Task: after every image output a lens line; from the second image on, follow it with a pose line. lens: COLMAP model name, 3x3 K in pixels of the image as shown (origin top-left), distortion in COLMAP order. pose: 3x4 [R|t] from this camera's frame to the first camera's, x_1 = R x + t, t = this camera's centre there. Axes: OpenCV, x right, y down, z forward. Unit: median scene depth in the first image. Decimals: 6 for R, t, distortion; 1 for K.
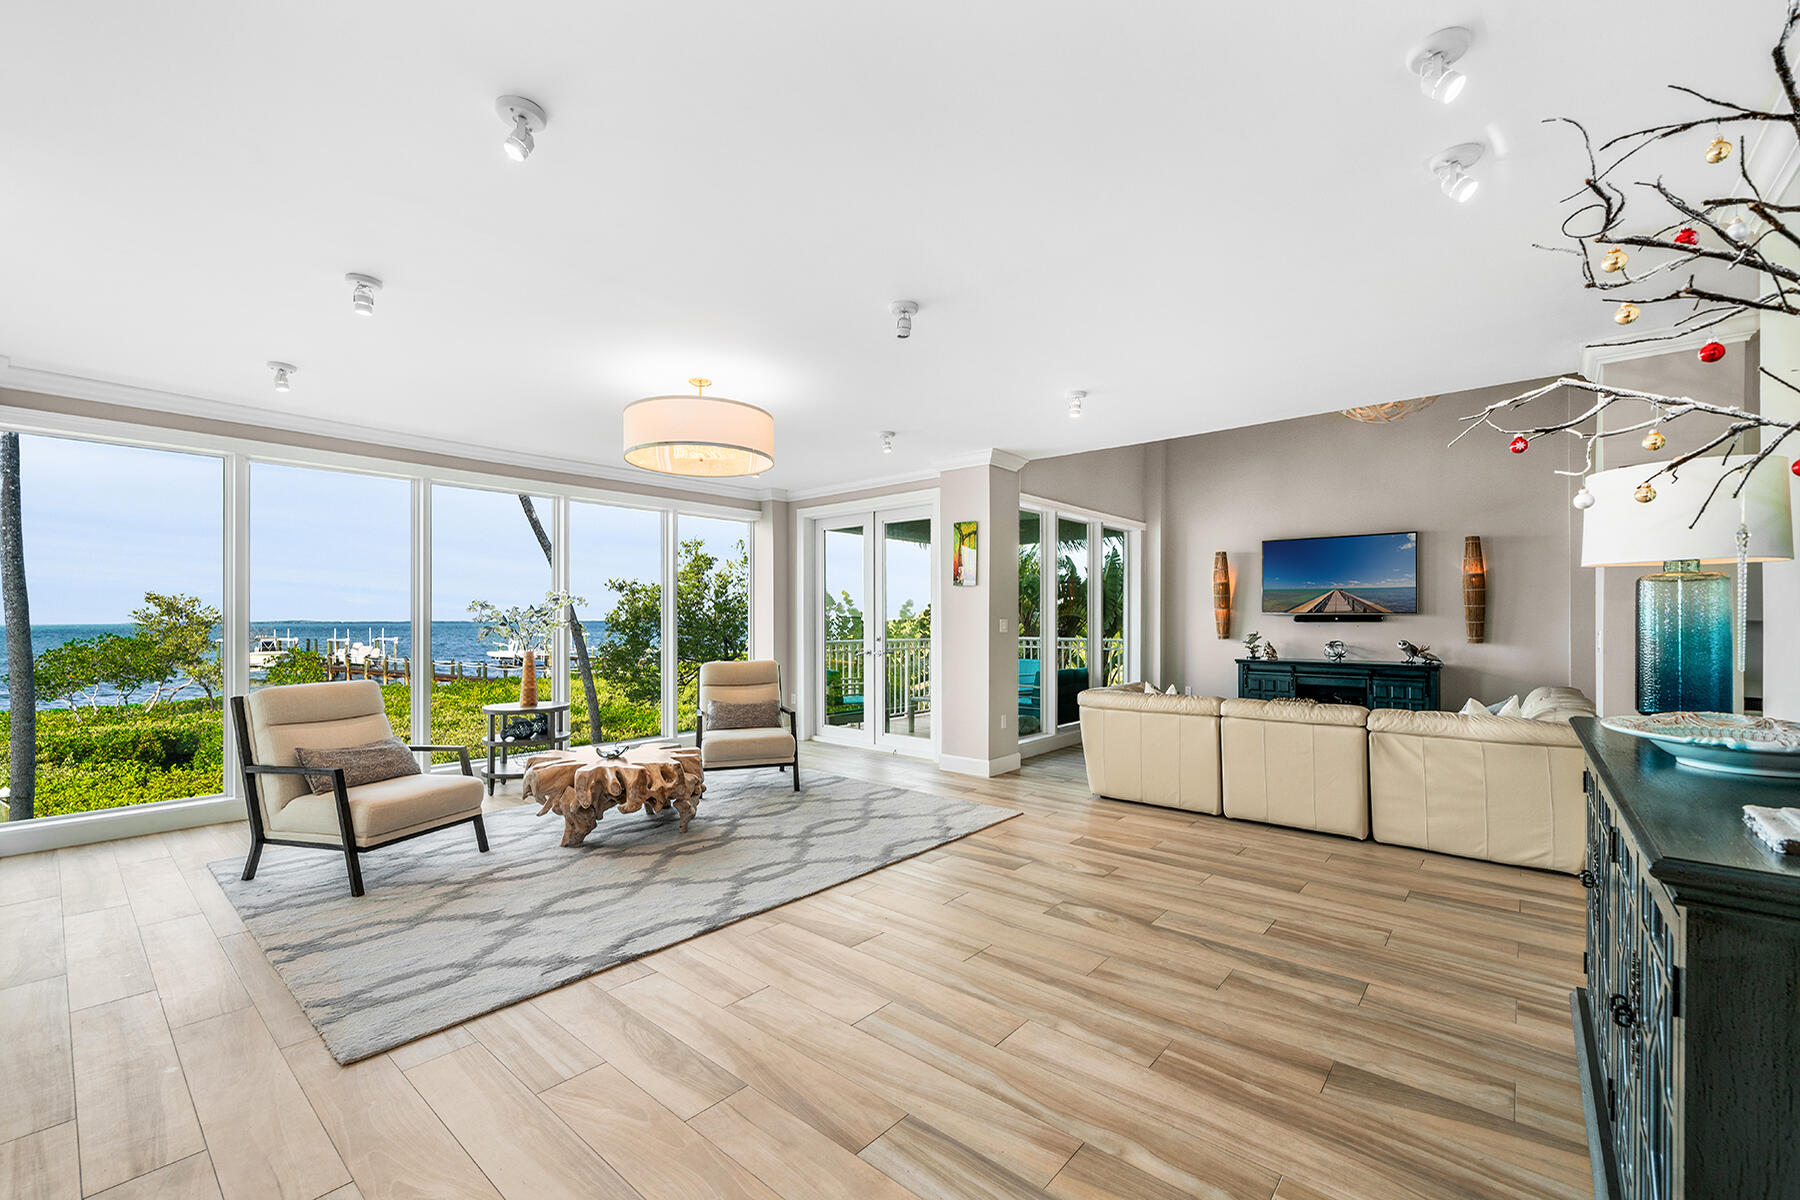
lens RADIAL K [[733.7, 0, 908.4], [0, 733.7, 617.2], [0, 0, 1]] dist [-0.000991, 0.000213]
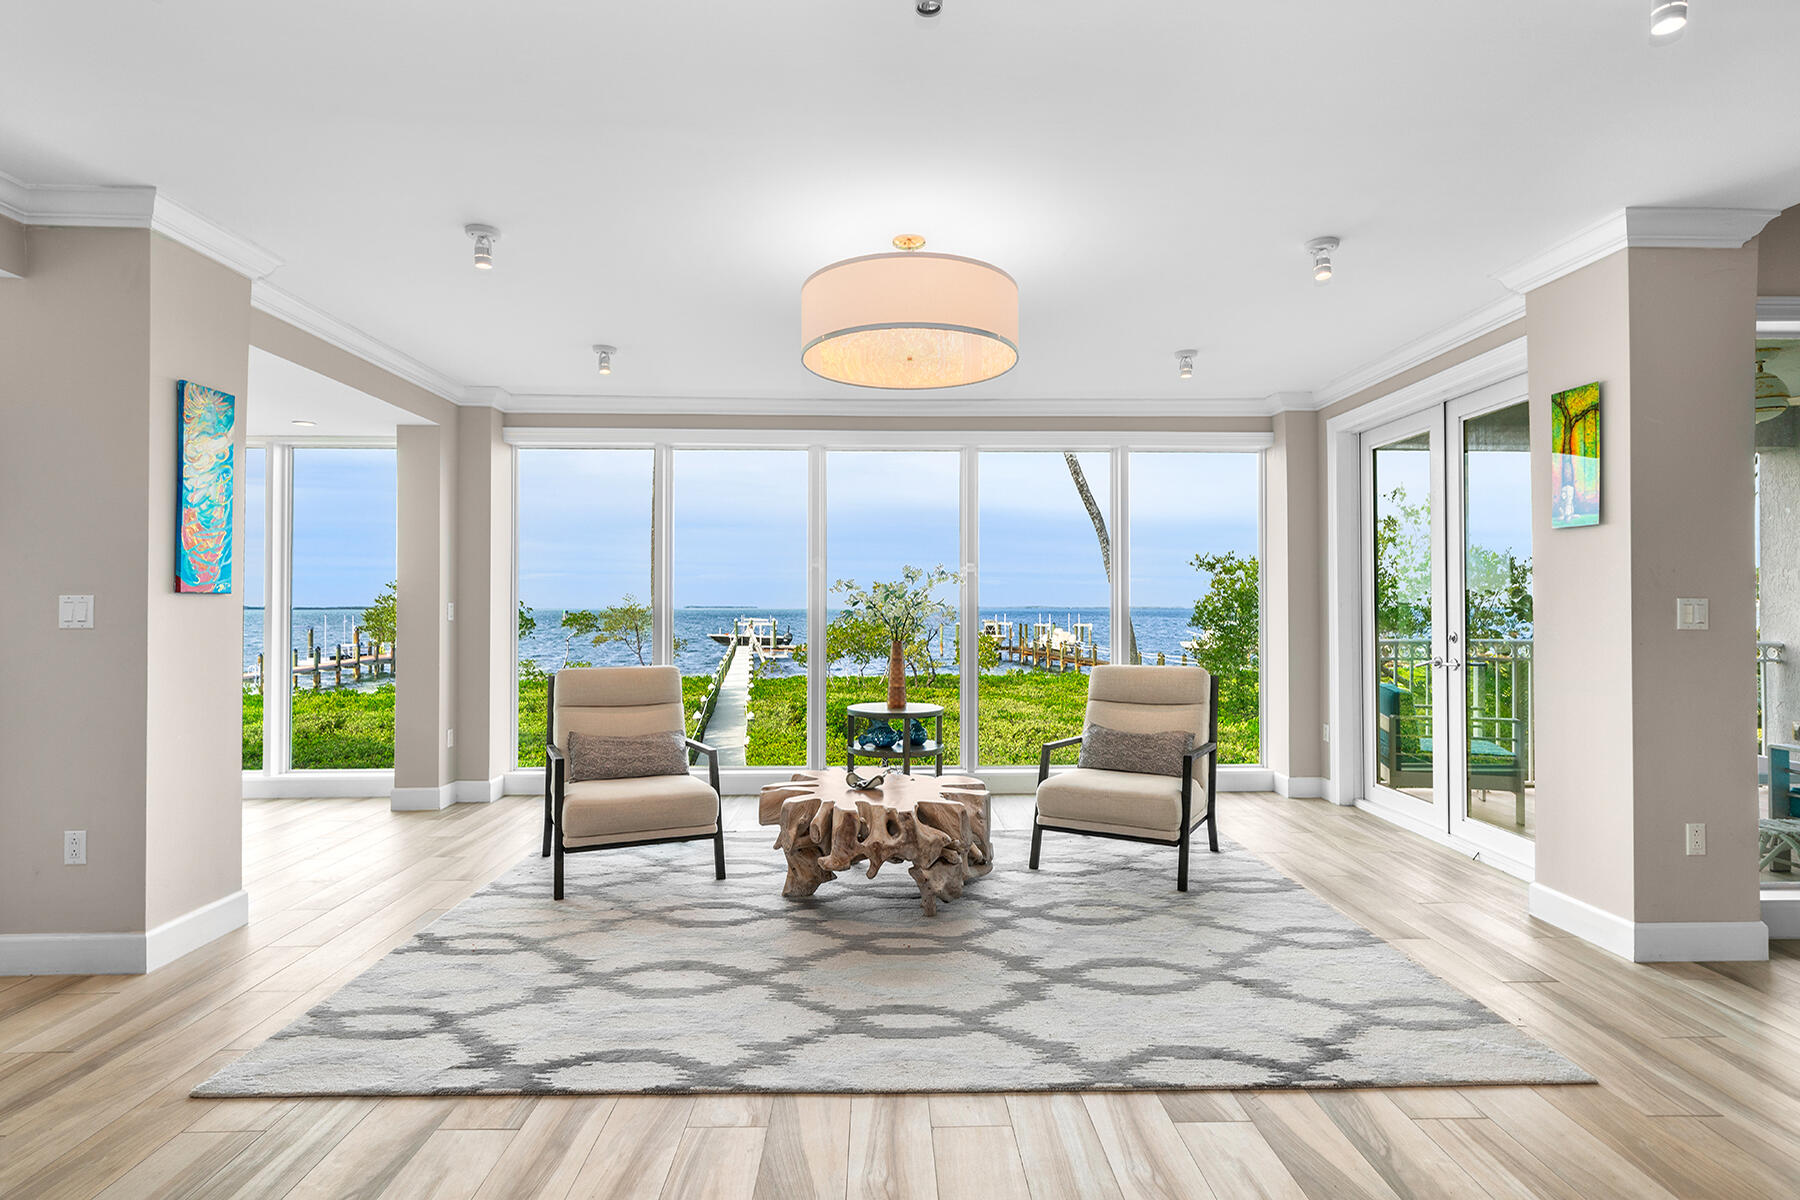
lens RADIAL K [[908.3, 0, 904.0], [0, 908.3, 591.8], [0, 0, 1]] dist [0.002706, 0.000894]
pose [[0.669129, -0.010625, -0.743070, 0.263545], [0.002112, 0.999921, -0.012396, 0.004907], [0.743143, 0.006725, 0.669099, 0.367910]]
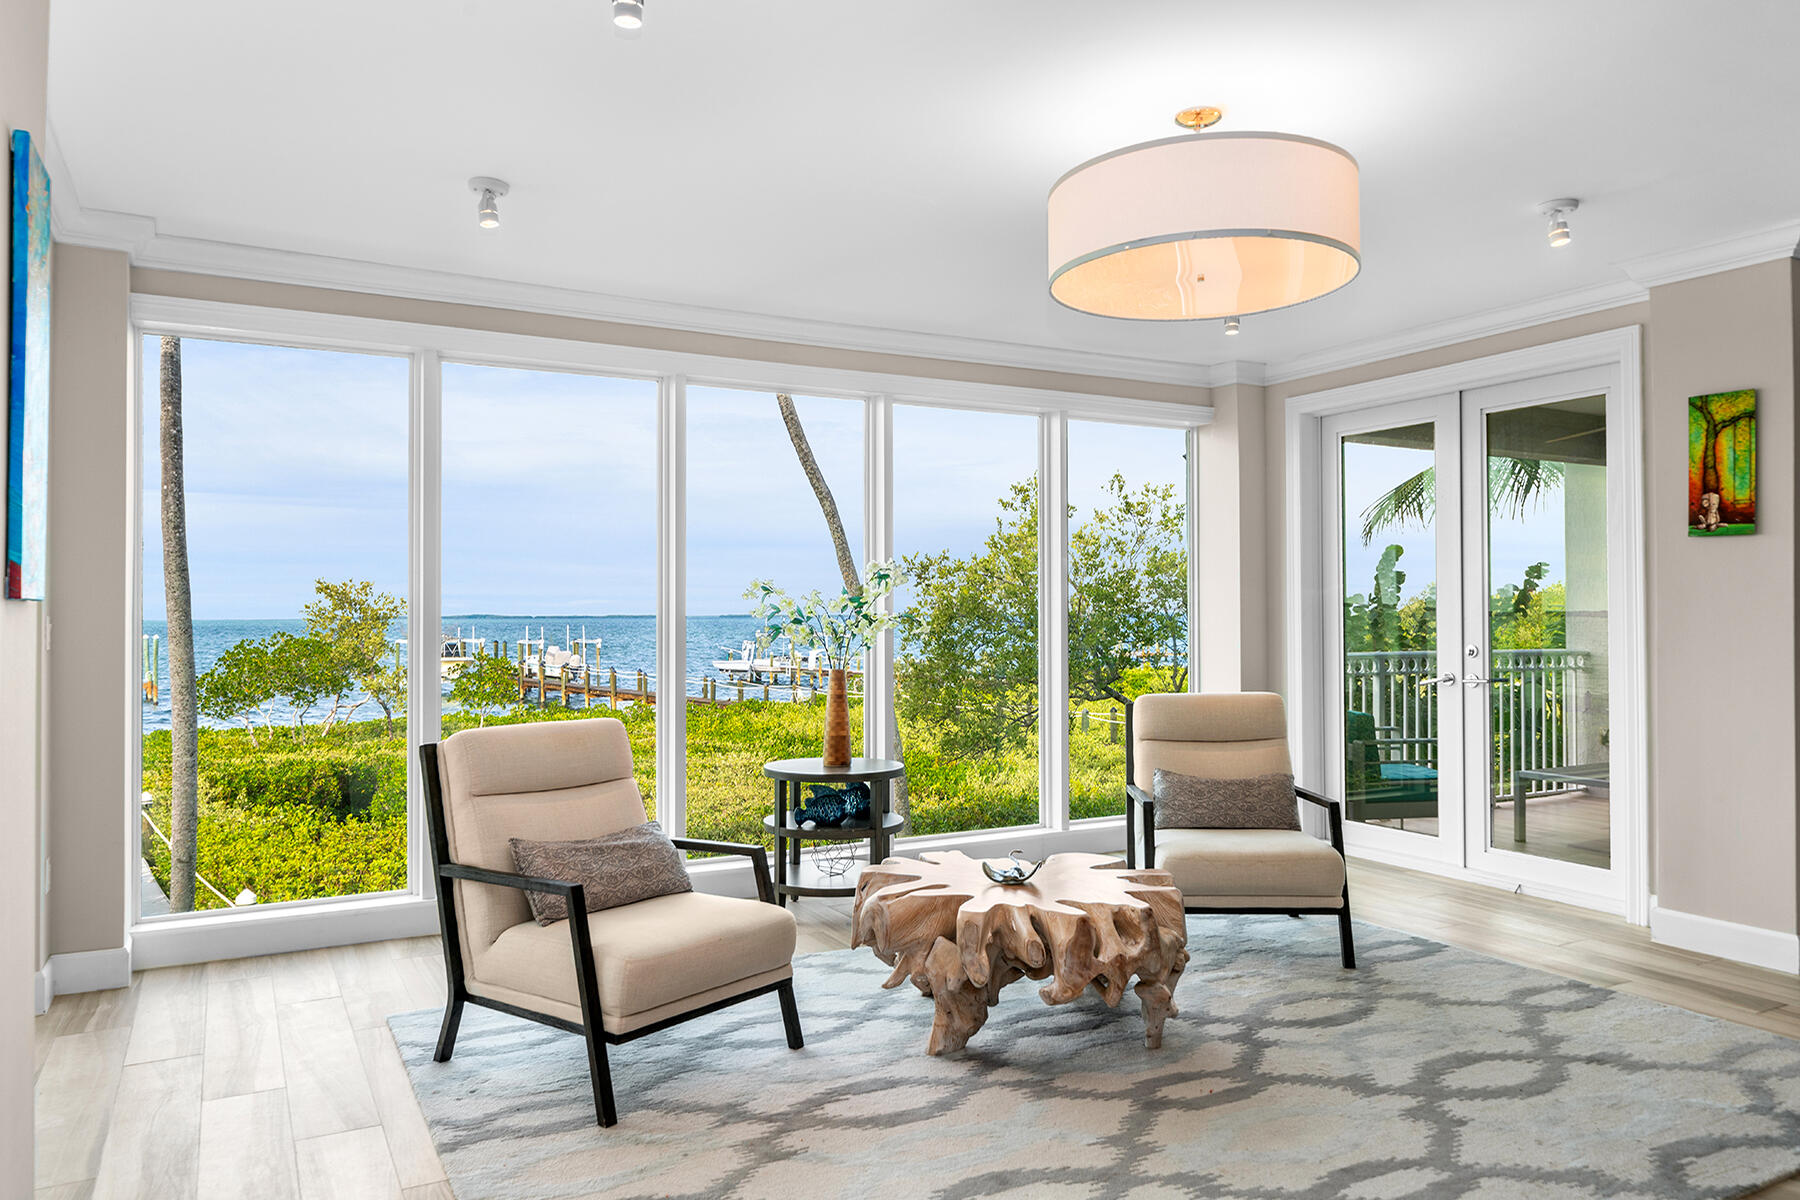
lens RADIAL K [[1228.6, 0, 909.4], [0, 1228.6, 597.3], [0, 0, 1]] dist [0.002951, 0.004746]
pose [[0.935726, -0.005888, -0.352679, -0.146397], [0.002661, 0.999950, -0.009633, 0.000439], [0.352719, 0.008076, 0.935695, 0.151000]]
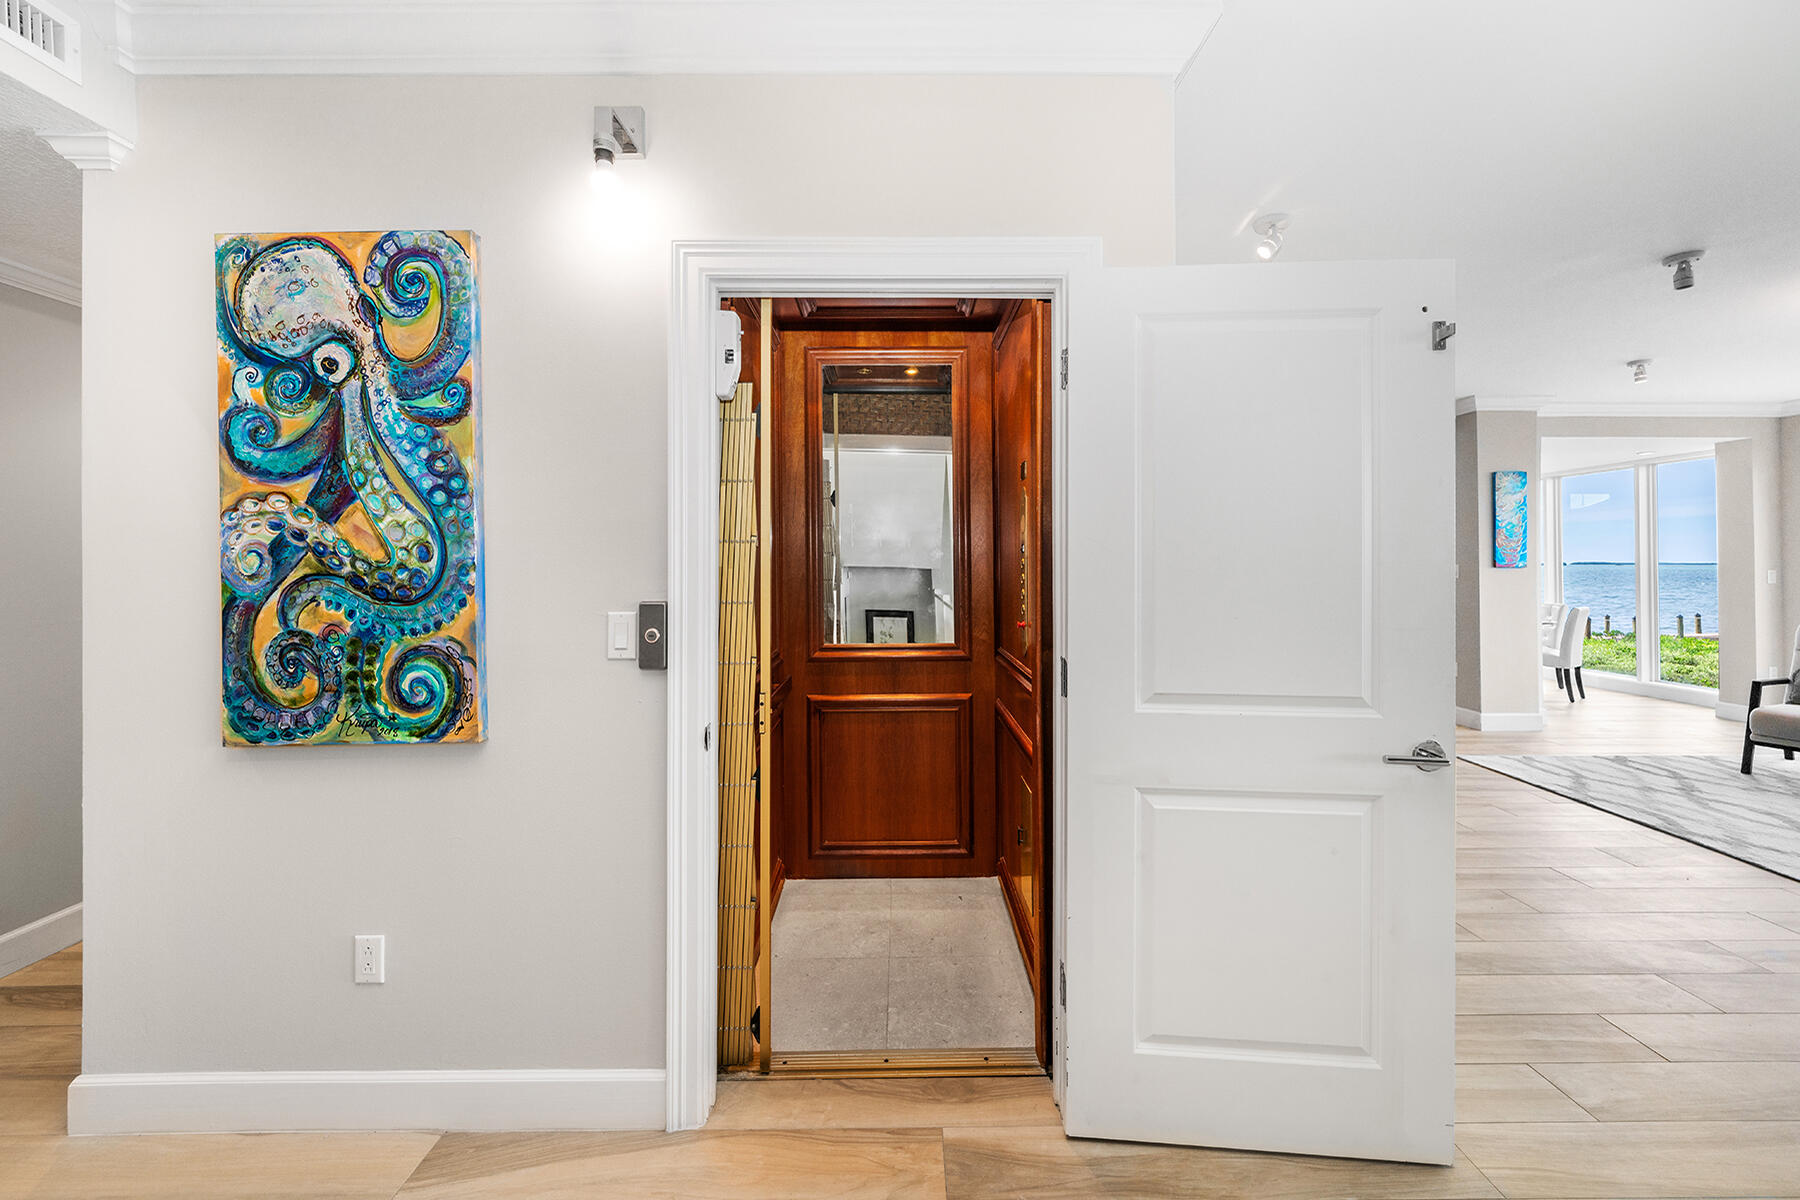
lens RADIAL K [[706.2, 0, 891.9], [0, 706.2, 566.7], [0, 0, 1]] dist [0.001622, -0.000147]
pose [[-0.760605, 0.005048, -0.649196, 0.885586], [0.003850, 0.999987, 0.003265, -0.012217], [0.649204, -0.000016, -0.760614, 0.648365]]
